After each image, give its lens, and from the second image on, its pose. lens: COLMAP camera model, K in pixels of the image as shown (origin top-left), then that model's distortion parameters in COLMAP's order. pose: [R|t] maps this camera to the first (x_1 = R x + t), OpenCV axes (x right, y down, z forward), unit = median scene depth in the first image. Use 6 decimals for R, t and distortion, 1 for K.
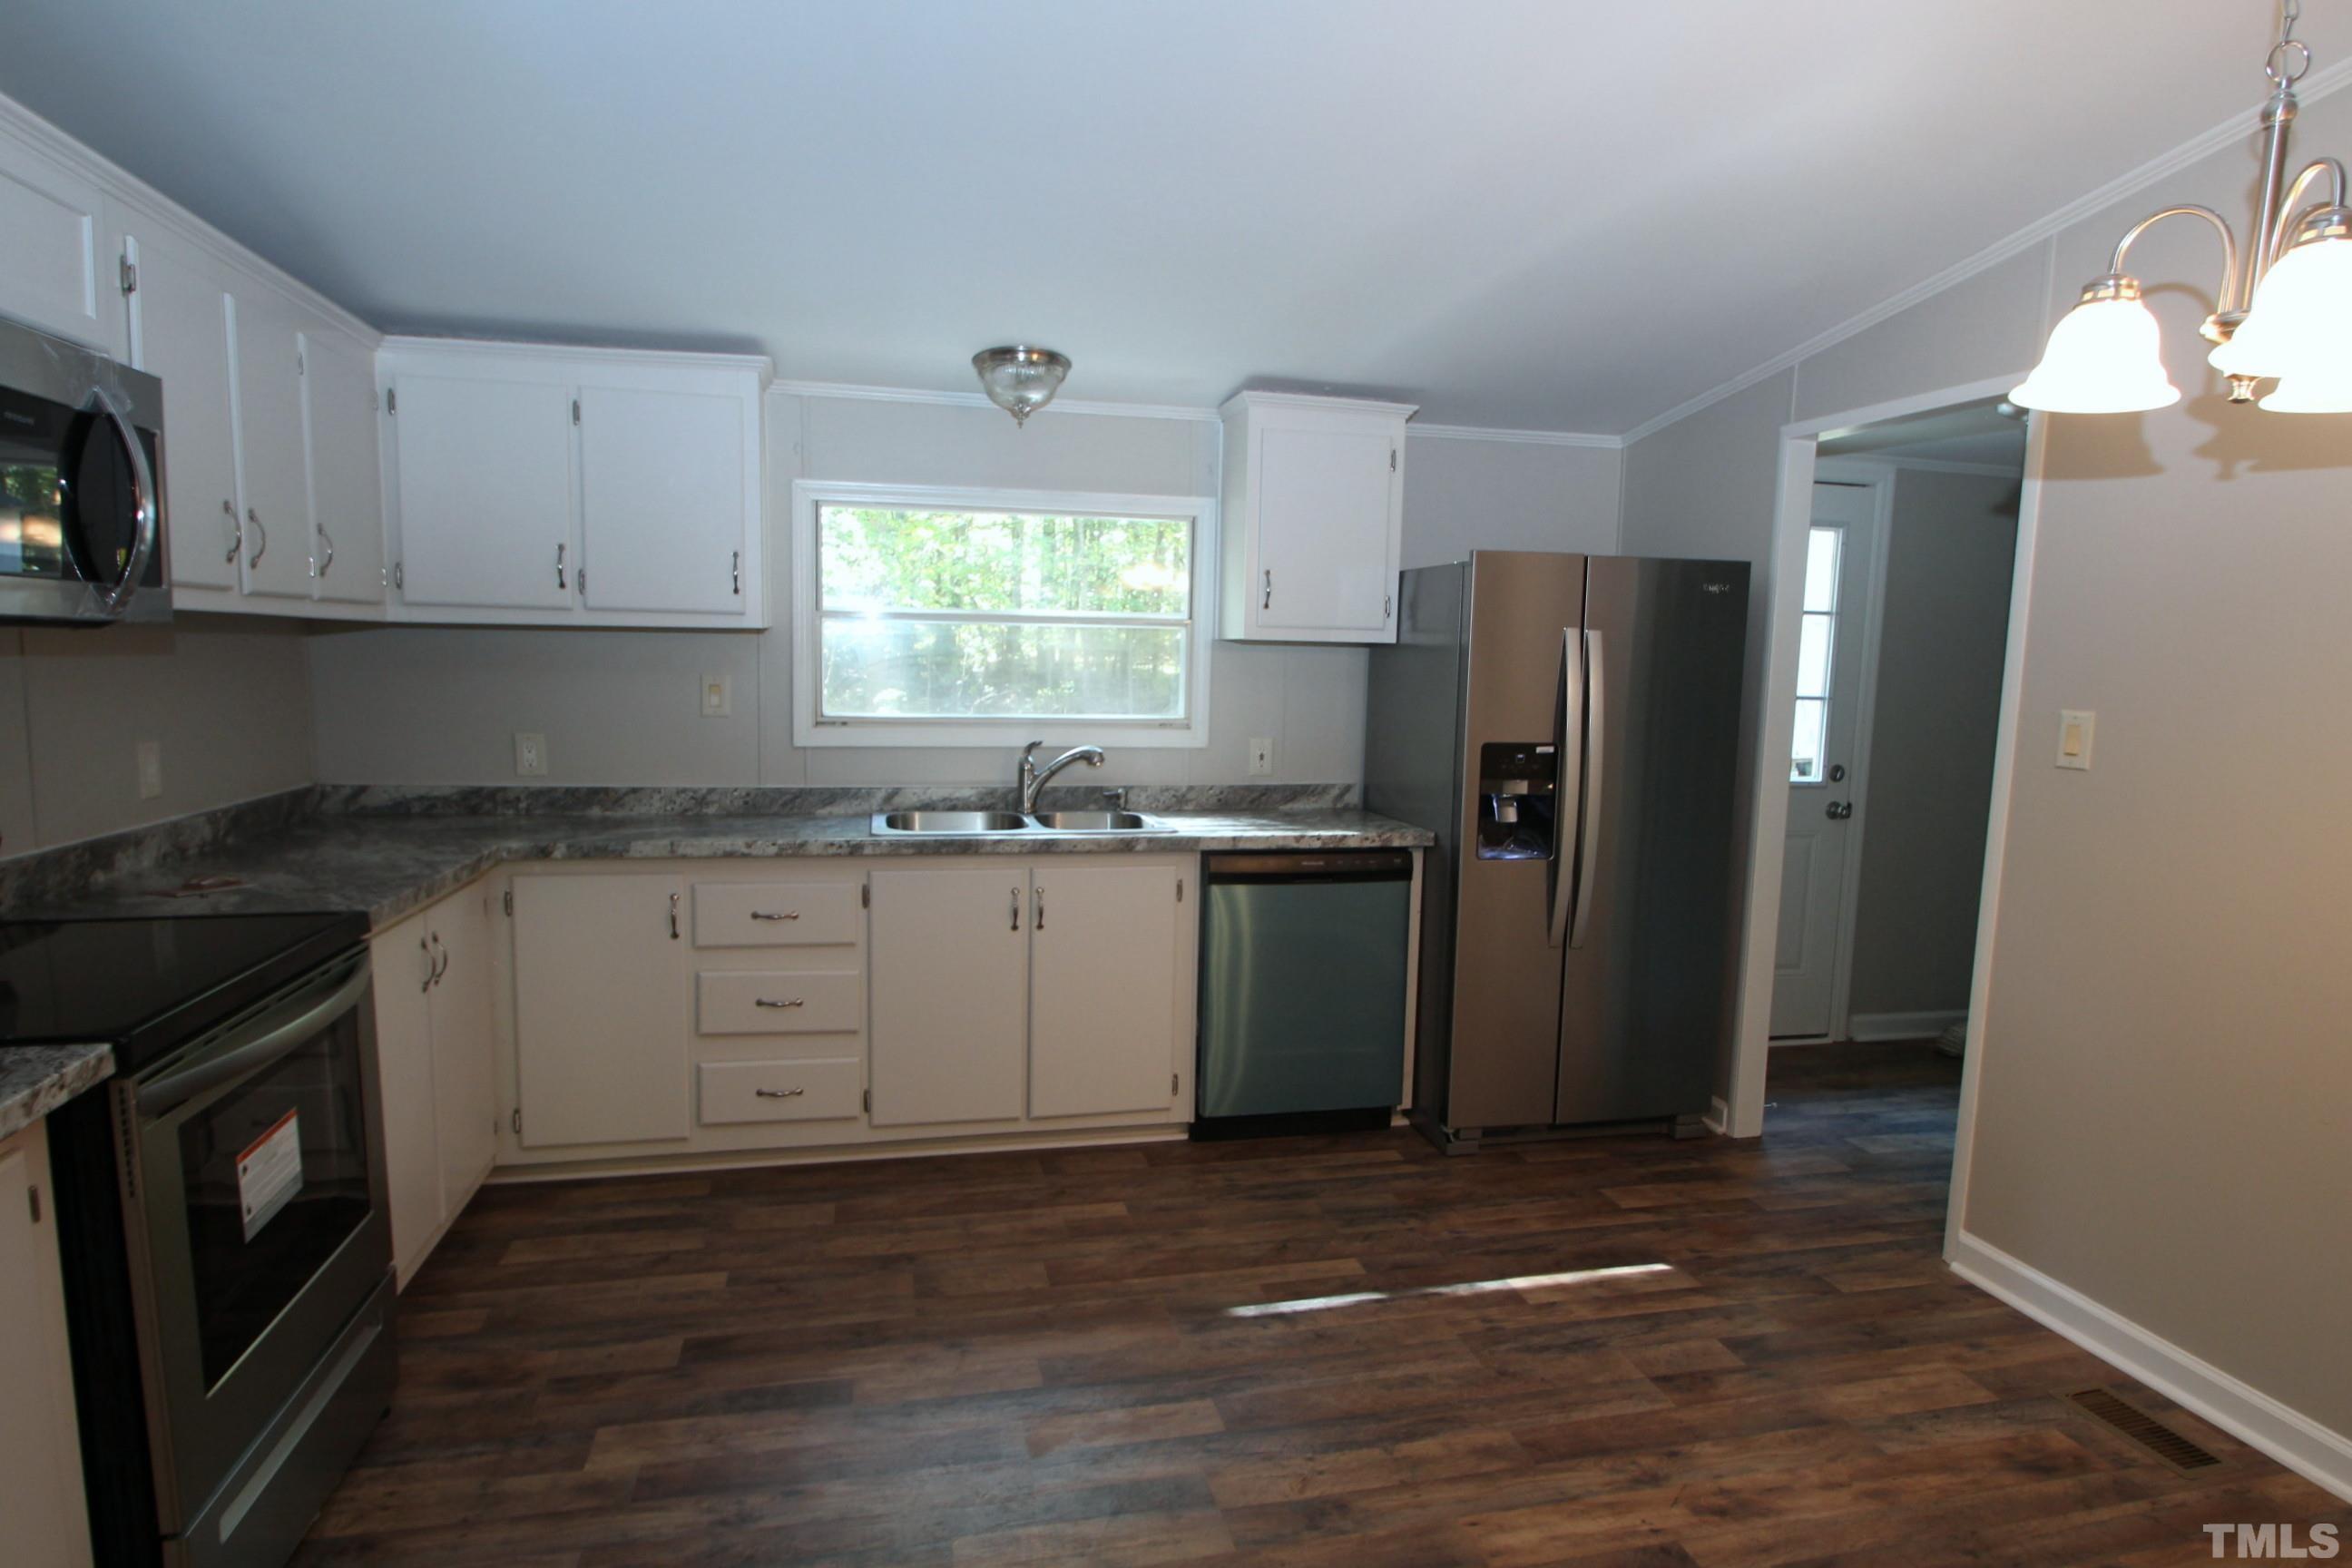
lens RADIAL K [[1294.8, 0, 1176.9], [0, 1294.8, 800.3], [0, 0, 1]] dist [-0.001111, -0.000846]
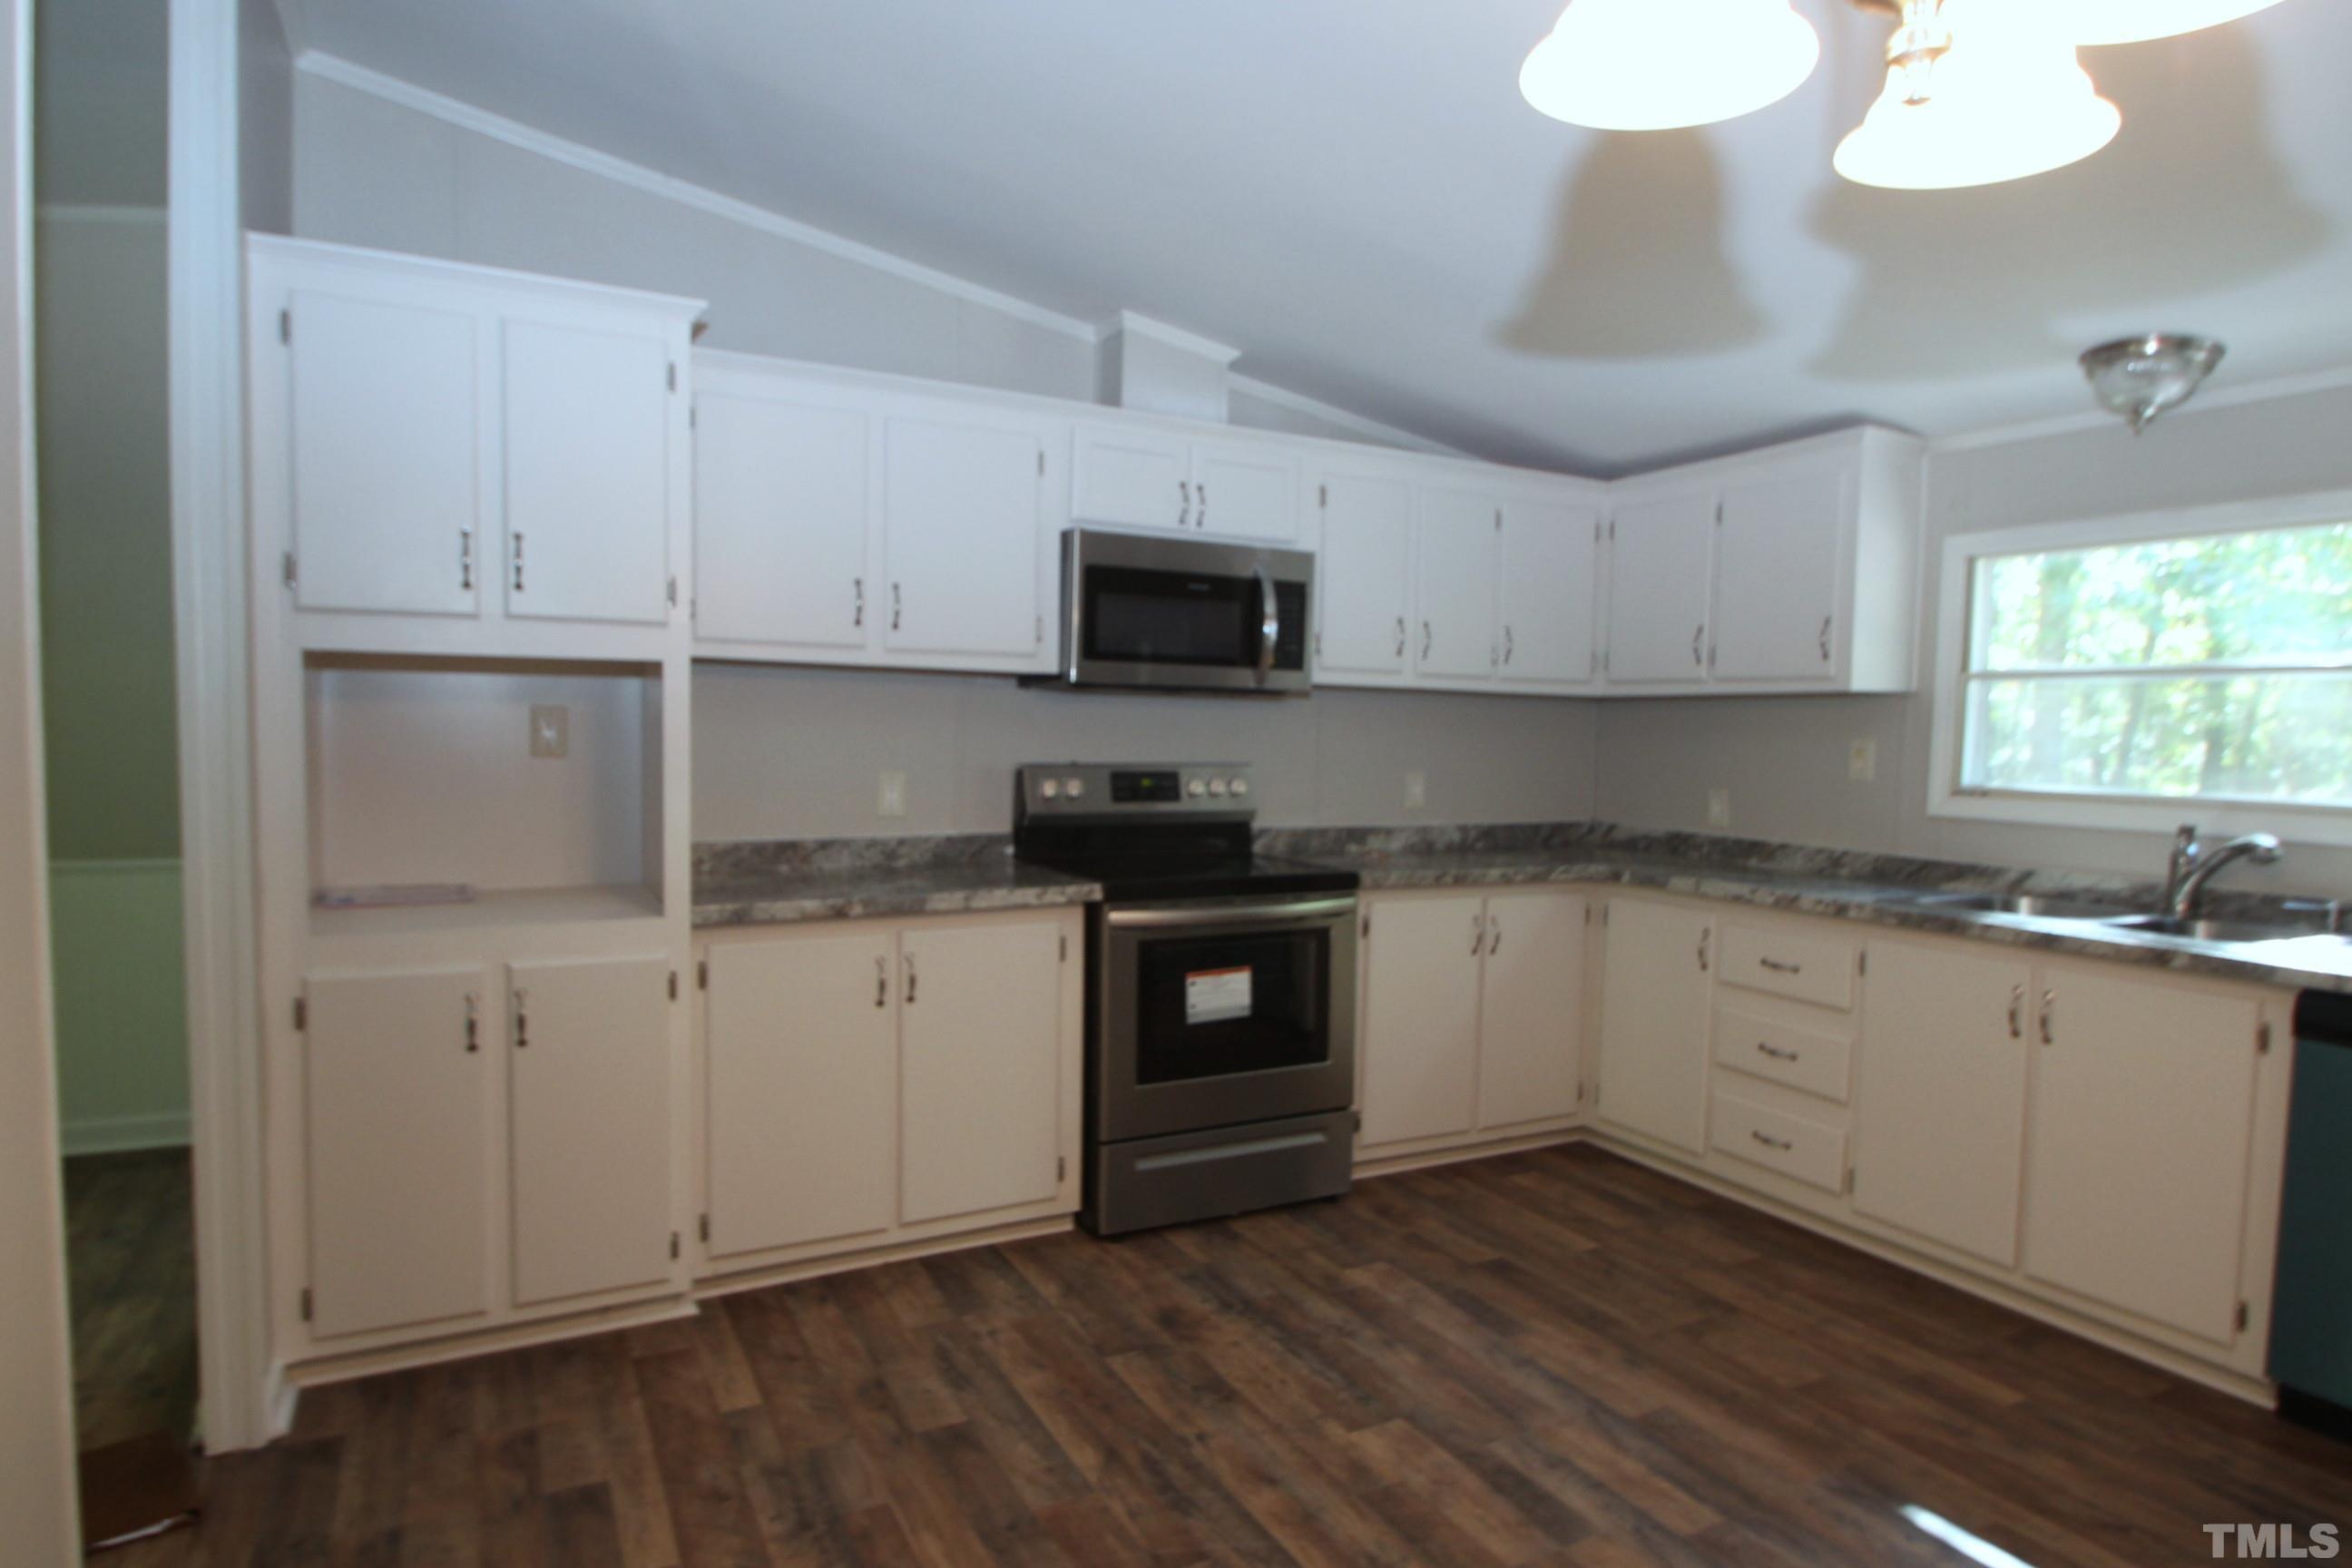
lens RADIAL K [[1294.8, 0, 1176.9], [0, 1294.8, 800.3], [0, 0, 1]] dist [-0.001111, -0.000846]
pose [[0.262013, 0.041509, -0.964171, 0.566112], [-0.124401, 0.992192, 0.008910, 0.008899], [0.957013, 0.117609, 0.265131, 0.257259]]
